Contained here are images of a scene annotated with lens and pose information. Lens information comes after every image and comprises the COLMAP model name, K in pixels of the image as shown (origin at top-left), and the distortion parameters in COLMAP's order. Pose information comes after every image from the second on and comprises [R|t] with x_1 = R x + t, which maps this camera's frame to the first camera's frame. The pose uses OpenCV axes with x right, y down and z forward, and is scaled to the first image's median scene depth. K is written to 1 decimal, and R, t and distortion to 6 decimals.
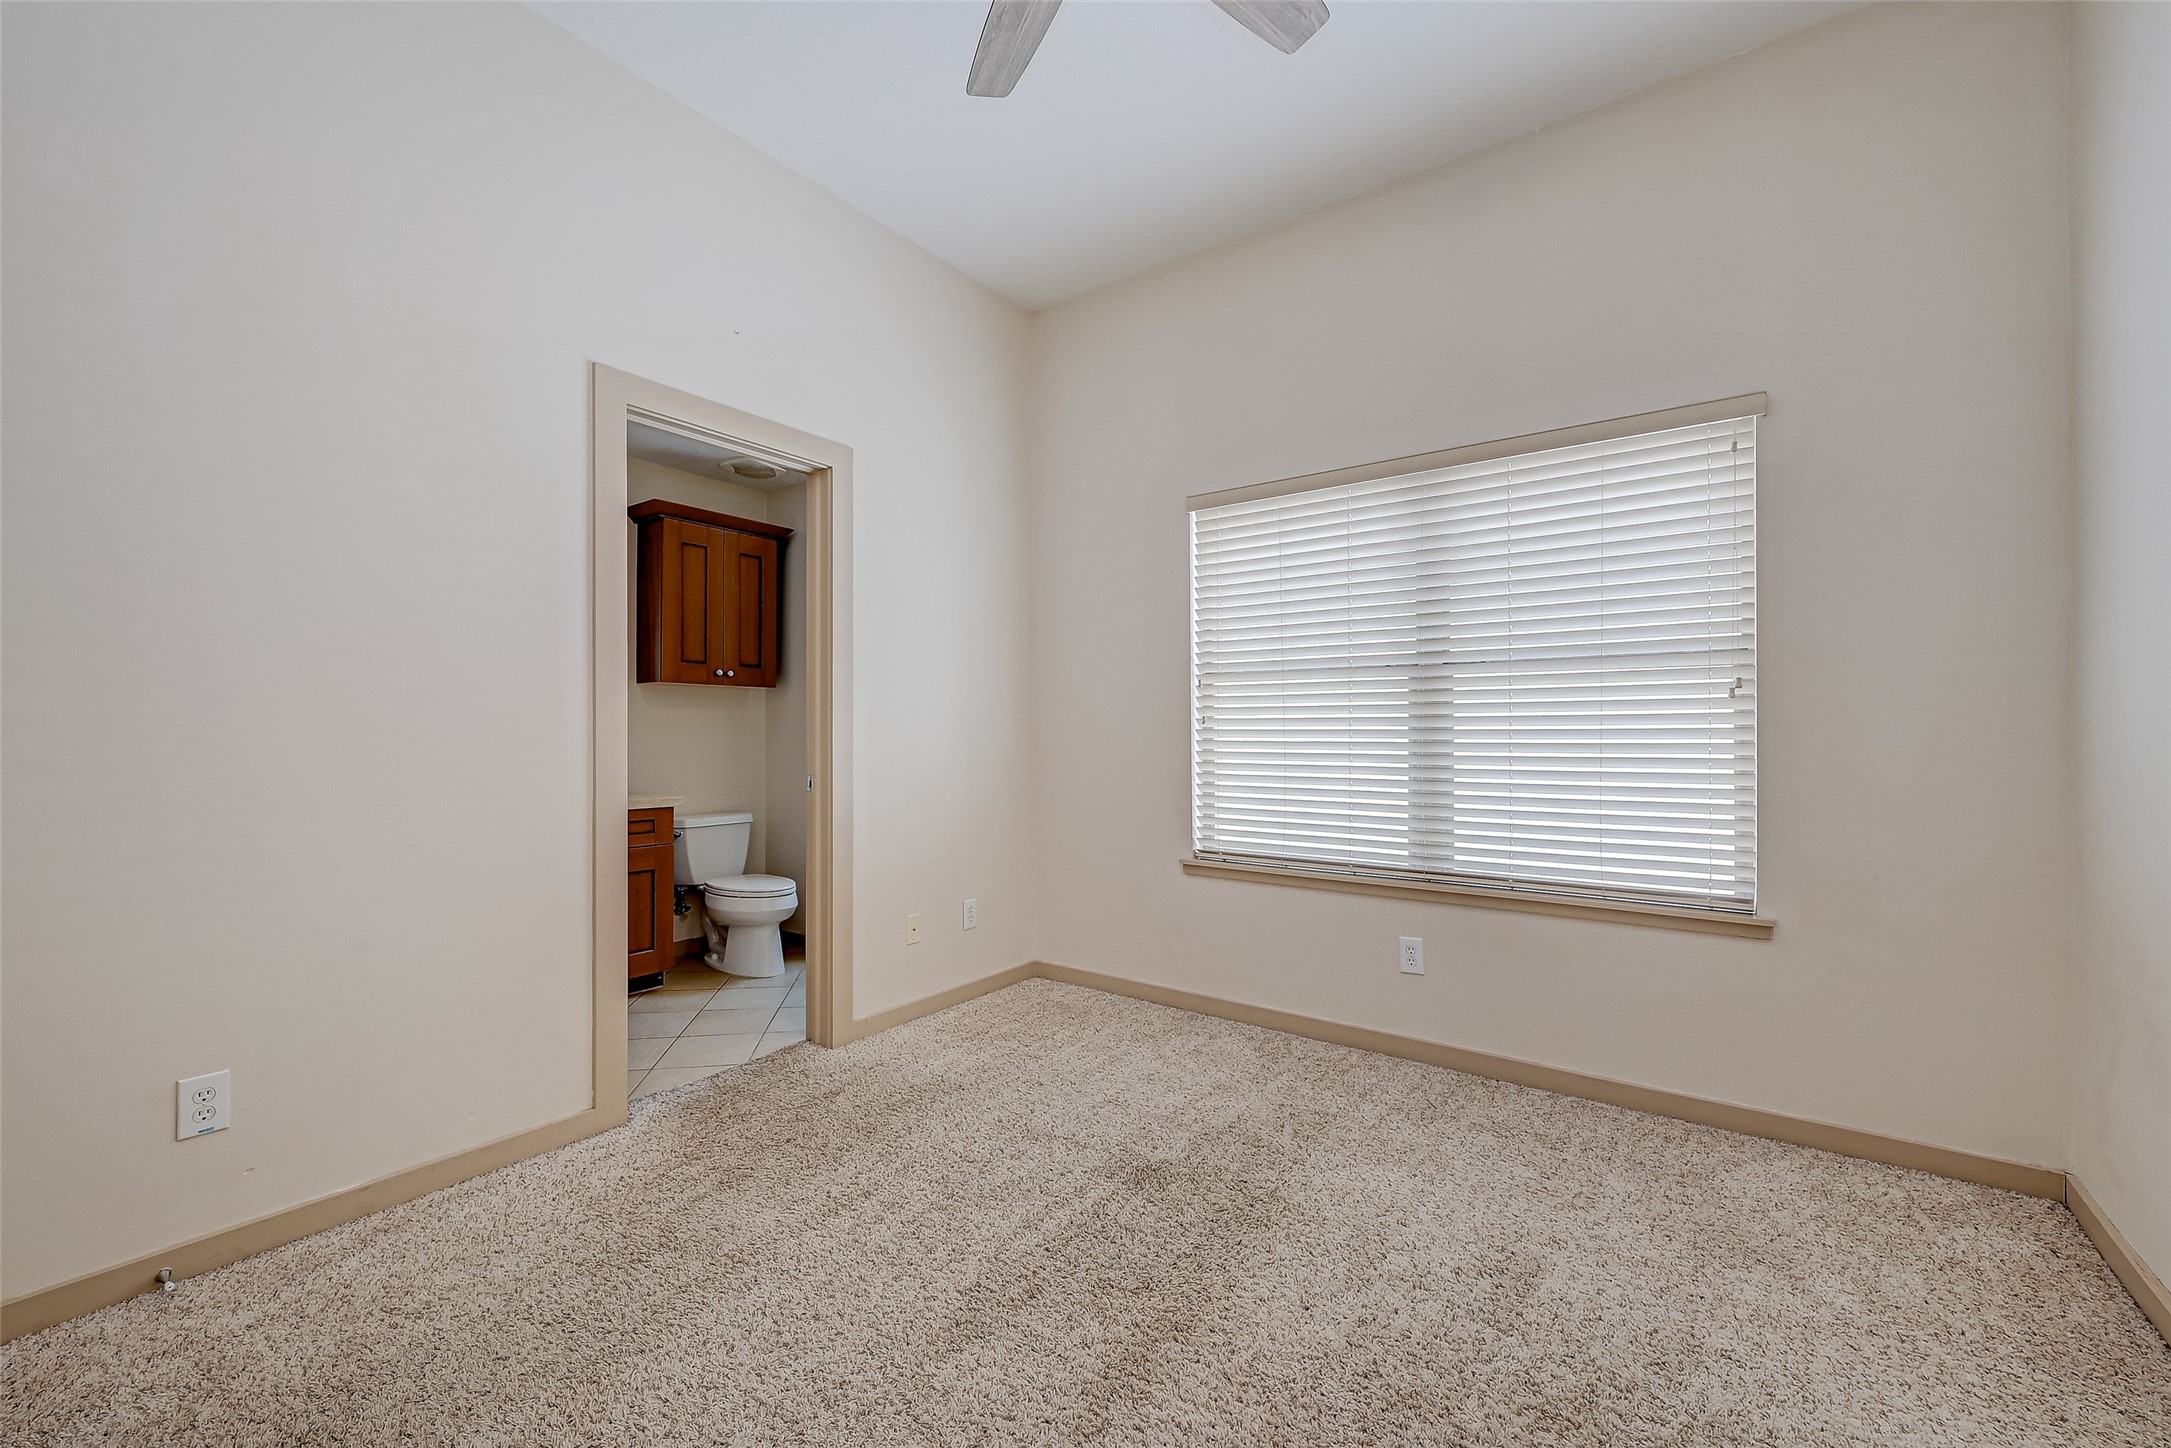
lens RADIAL K [[857.9, 0, 1085.0], [0, 857.9, 726.2], [0, 0, 1]] dist [-0.000233, 0.000017]
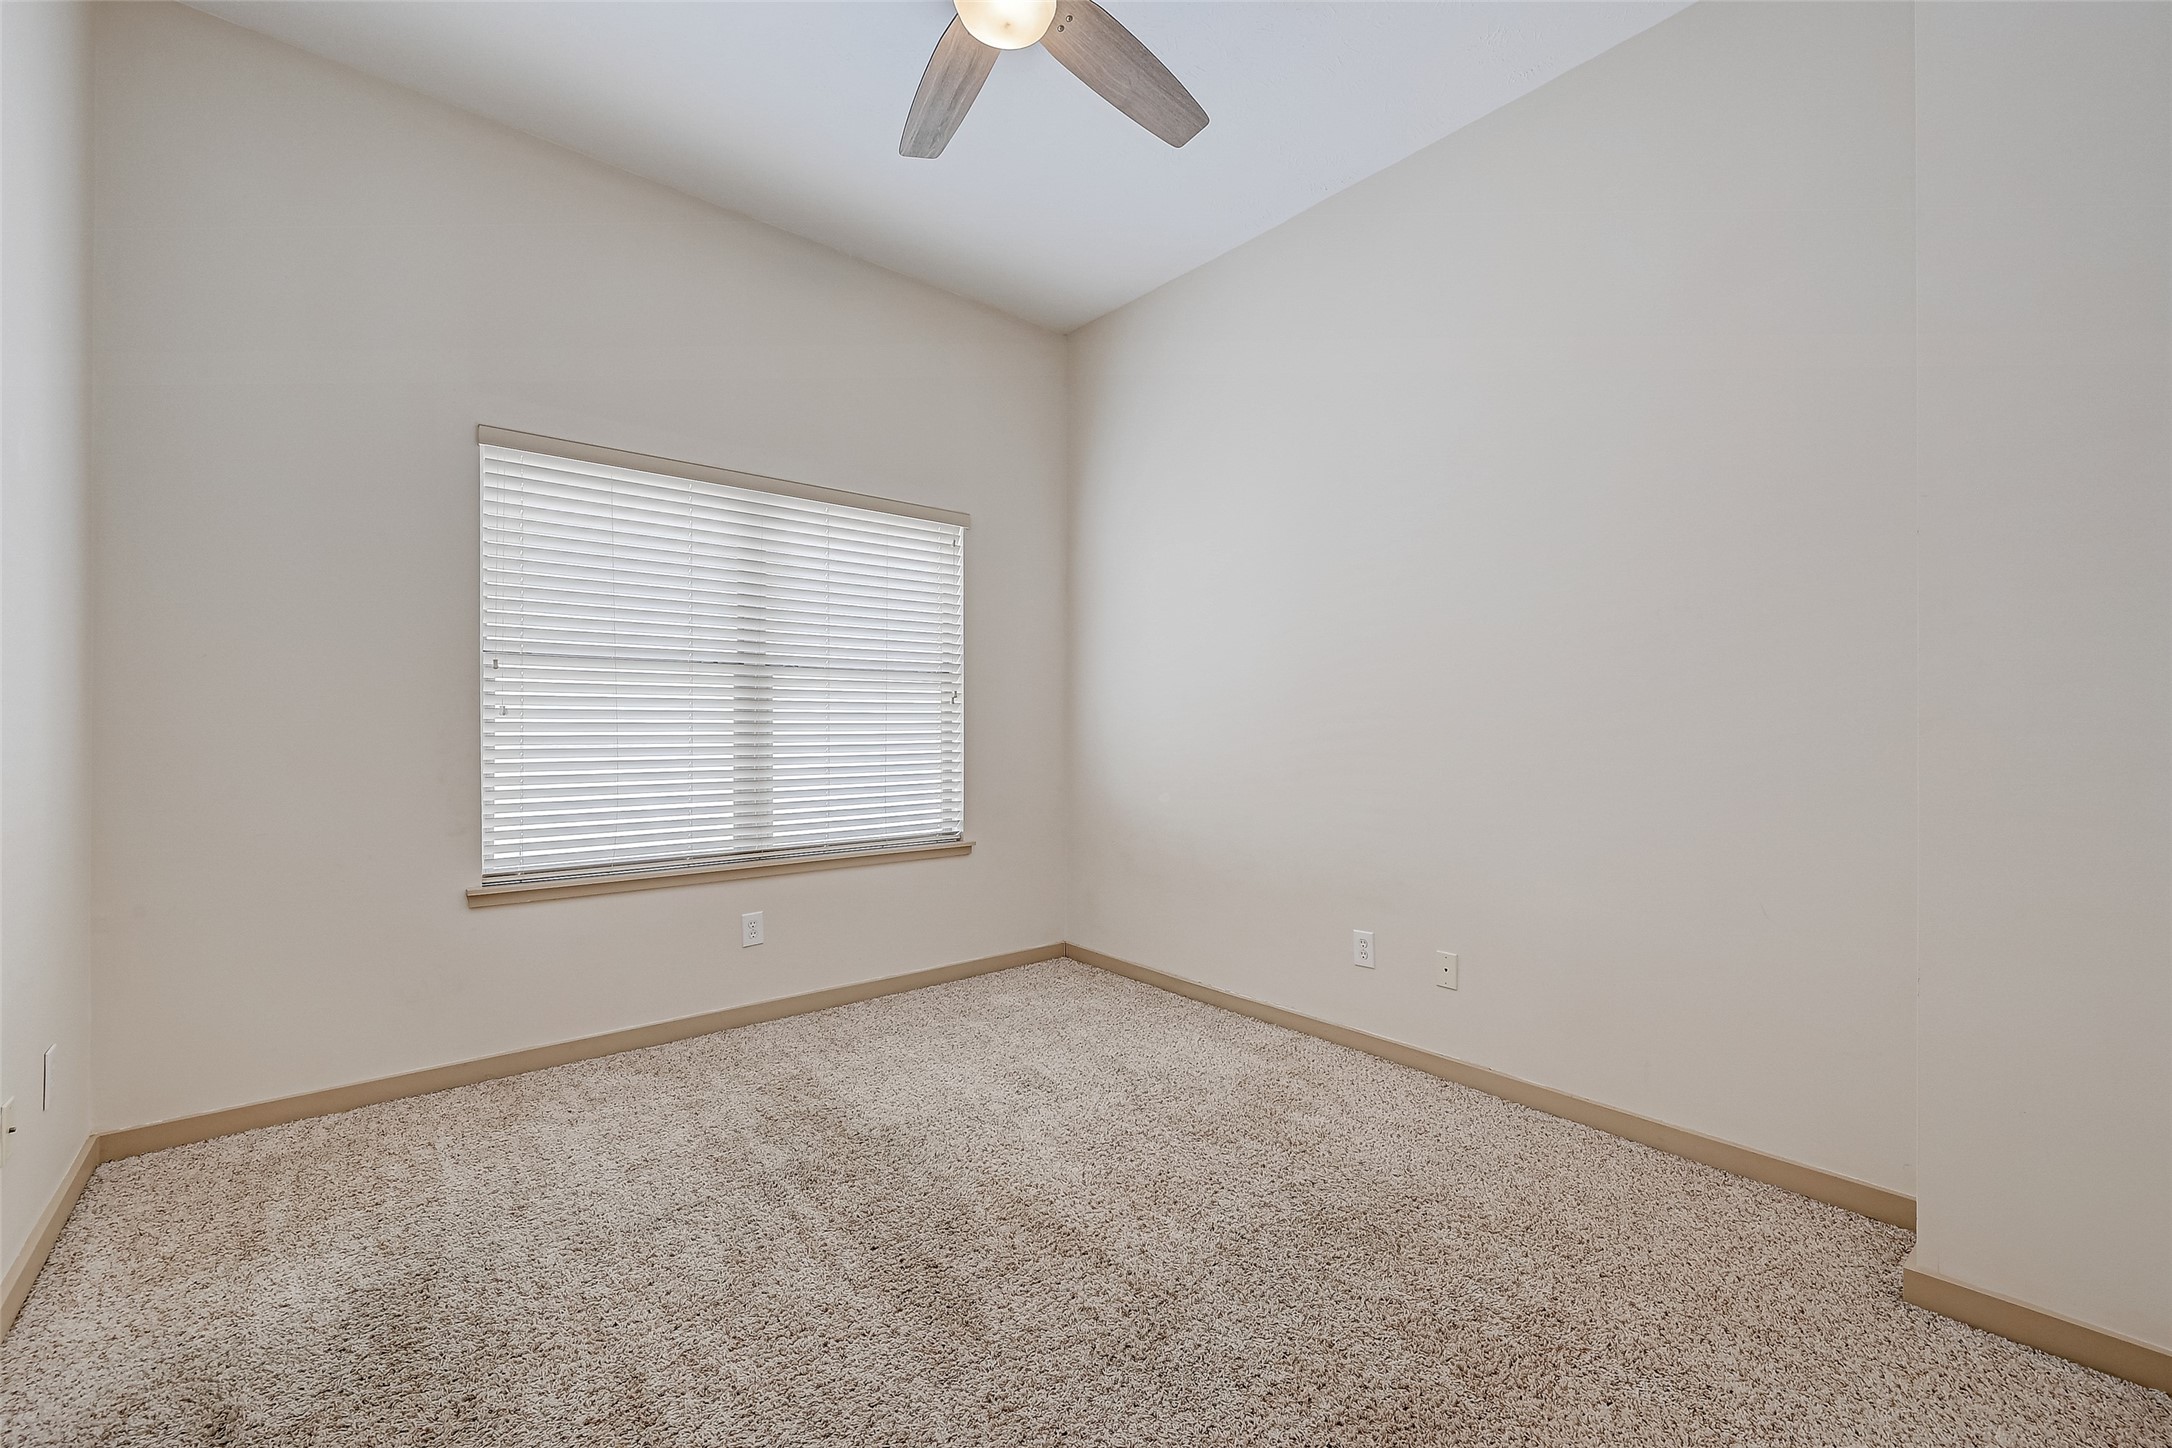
lens RADIAL K [[858.3, 0, 1085.5], [0, 858.3, 726.2], [0, 0, 1]] dist [-0.000233, 0.000017]
pose [[0.238022, 0.001868, 0.971258, -0.577178], [-0.008973, 0.999960, 0.000276, 0.004577], [-0.971218, -0.008781, 0.238029, 0.326877]]
